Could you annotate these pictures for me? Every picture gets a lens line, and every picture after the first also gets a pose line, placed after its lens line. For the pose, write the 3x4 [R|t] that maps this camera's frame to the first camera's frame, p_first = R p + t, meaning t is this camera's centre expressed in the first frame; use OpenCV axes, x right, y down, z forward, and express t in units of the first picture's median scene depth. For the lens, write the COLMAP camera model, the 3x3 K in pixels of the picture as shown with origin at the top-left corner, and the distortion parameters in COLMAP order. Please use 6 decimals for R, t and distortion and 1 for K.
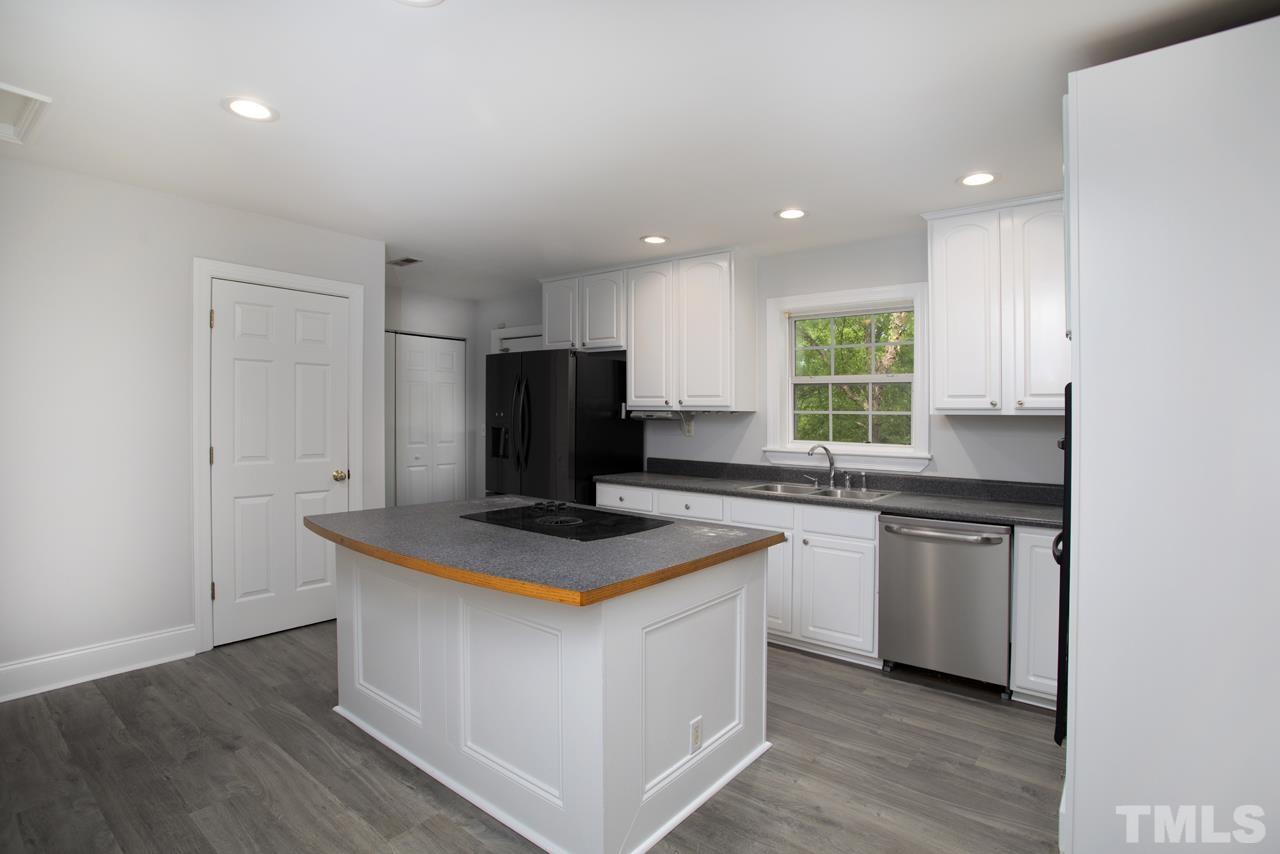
lens RADIAL K [[639.4, 0, 640.0], [0, 639.4, 427.0], [0, 0, 1]] dist [-0.039939, 0.000349]
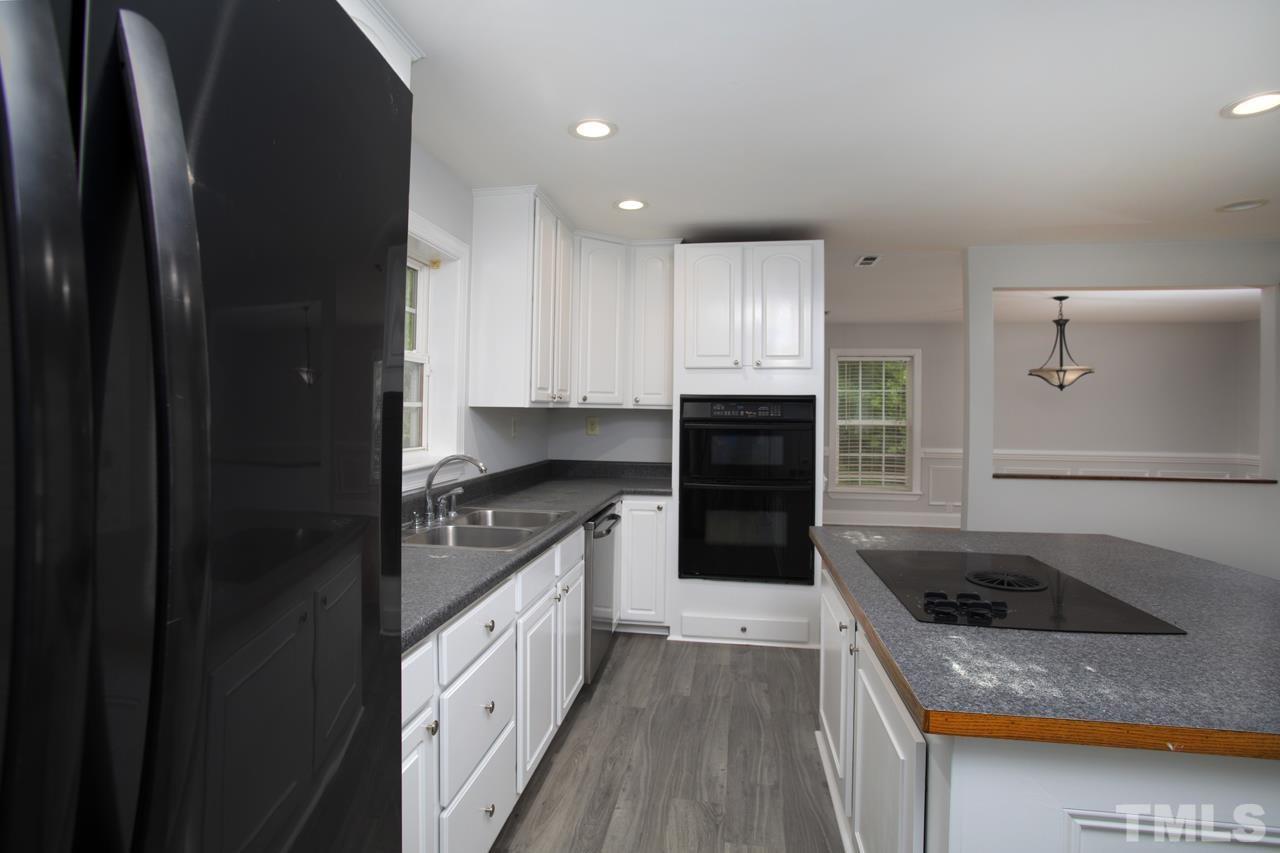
lens RADIAL K [[666.5, 0, 596.1], [0, 666.5, 399.1], [0, 0, 1]] dist [-0.032095, 0.001918]
pose [[-0.493660, -0.003342, 0.869649, -0.343014], [0.000181, 0.999992, 0.003945, -0.029326], [-0.869655, 0.002105, -0.493655, 1.152867]]
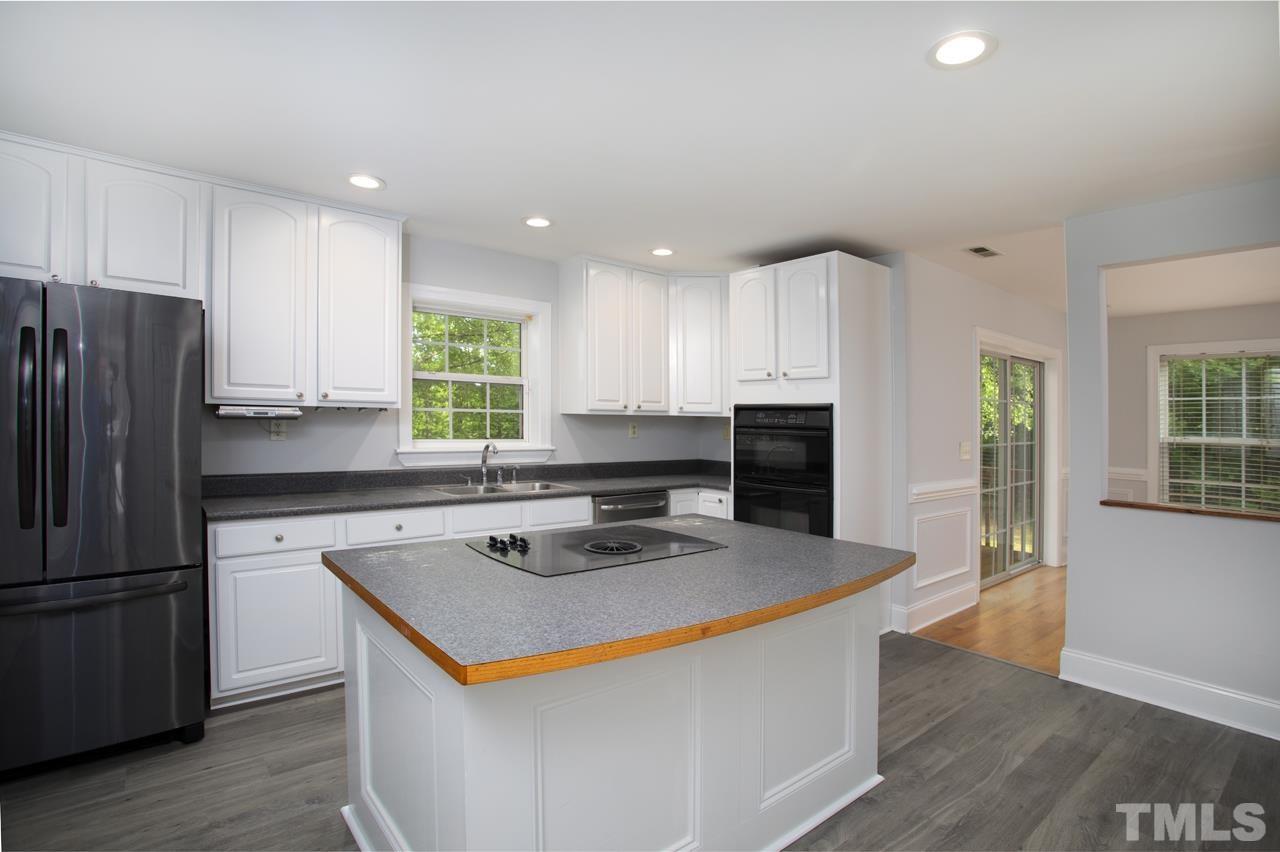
lens RADIAL K [[646.8, 0, 653.3], [0, 646.8, 407.2], [0, 0, 1]] dist [-0.019850, 0.000850]
pose [[0.213644, 0.006135, 0.976892, -0.639514], [0.002815, 0.999972, -0.006896, -0.020399], [-0.976908, 0.004223, 0.213620, 0.499520]]
